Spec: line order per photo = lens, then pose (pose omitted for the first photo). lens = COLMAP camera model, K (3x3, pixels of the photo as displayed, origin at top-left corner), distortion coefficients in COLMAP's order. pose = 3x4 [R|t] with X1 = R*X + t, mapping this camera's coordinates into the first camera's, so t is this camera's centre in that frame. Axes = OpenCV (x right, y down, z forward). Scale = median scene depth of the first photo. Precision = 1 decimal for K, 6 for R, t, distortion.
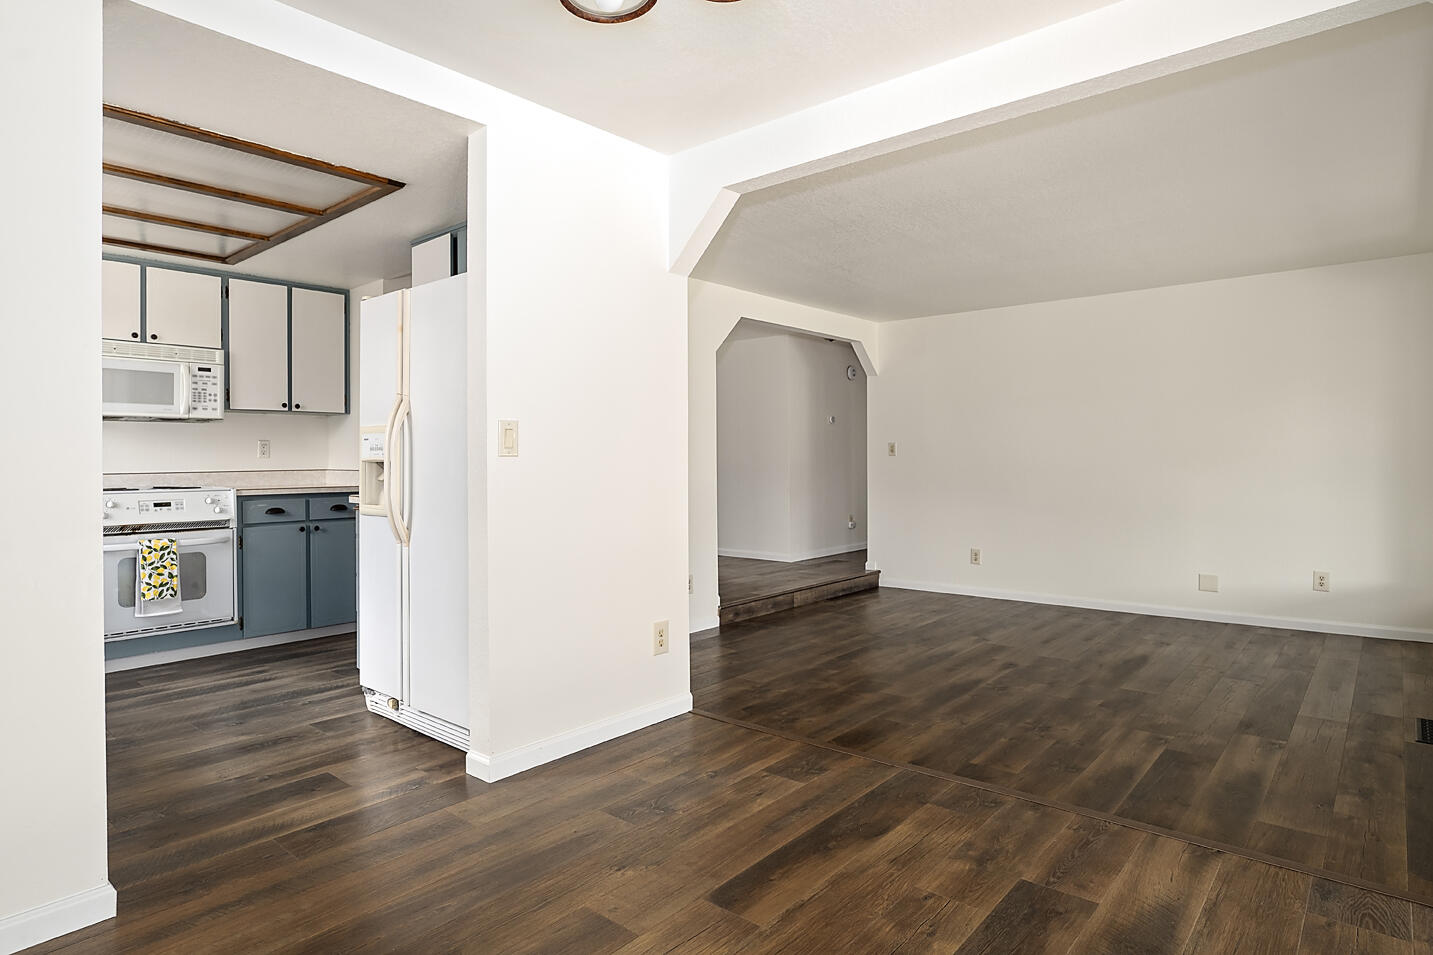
lens RADIAL K [[790.8, 0, 721.8], [0, 790.8, 467.6], [0, 0, 1]] dist [-0.027922, 0.005422]
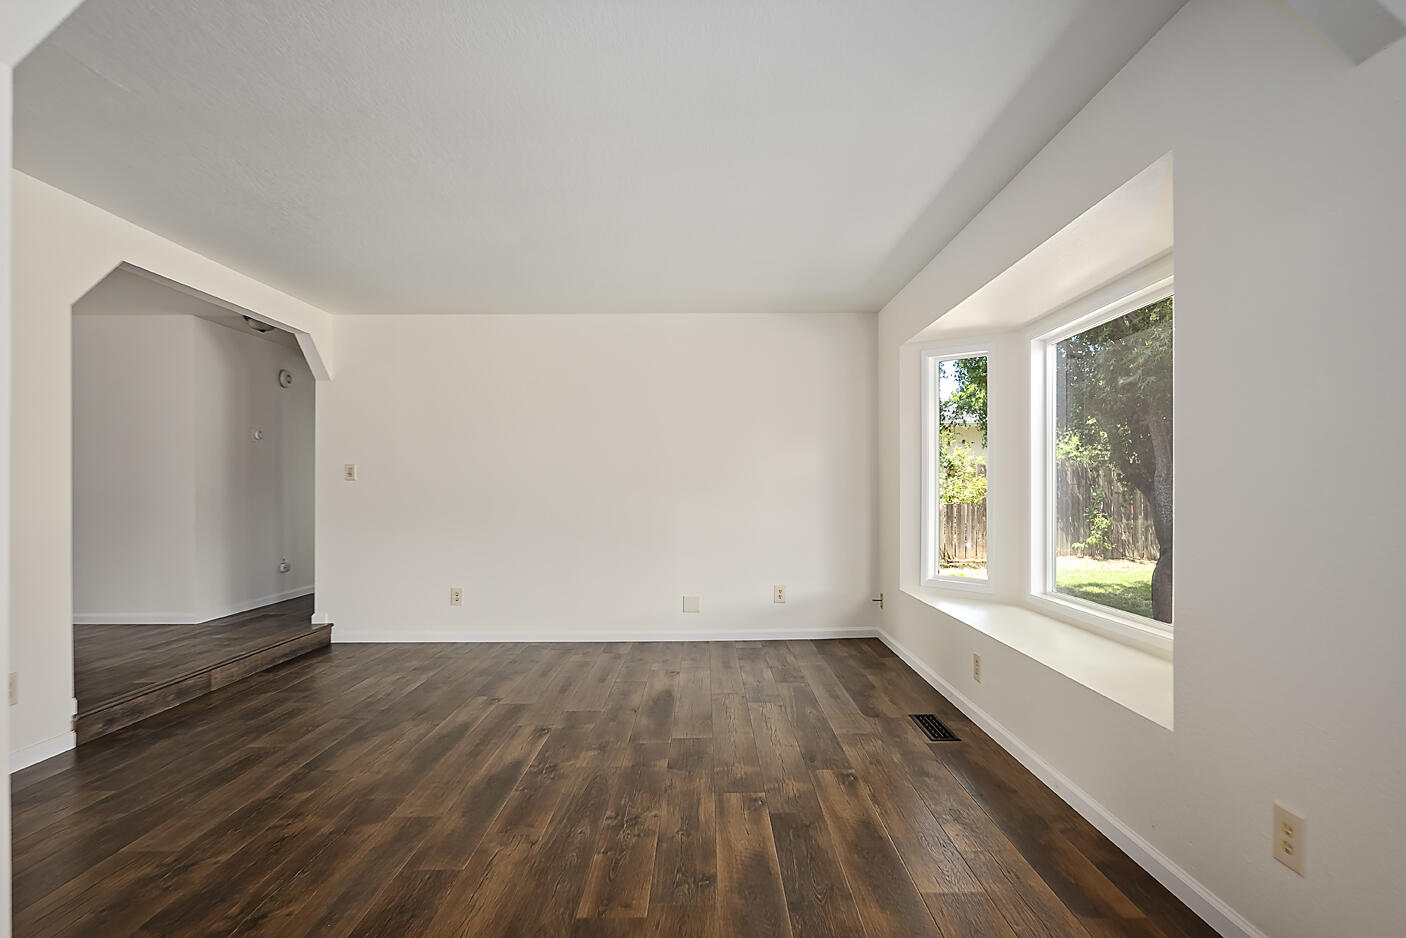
lens RADIAL K [[728.4, 0, 694.7], [0, 728.4, 488.7], [0, 0, 1]] dist [-0.015869, 0.005197]
pose [[0.752442, 0.007579, 0.658615, -0.019326], [0.004646, 0.999848, -0.016813, 0.016333], [-0.658642, 0.015710, 0.752292, 0.424327]]
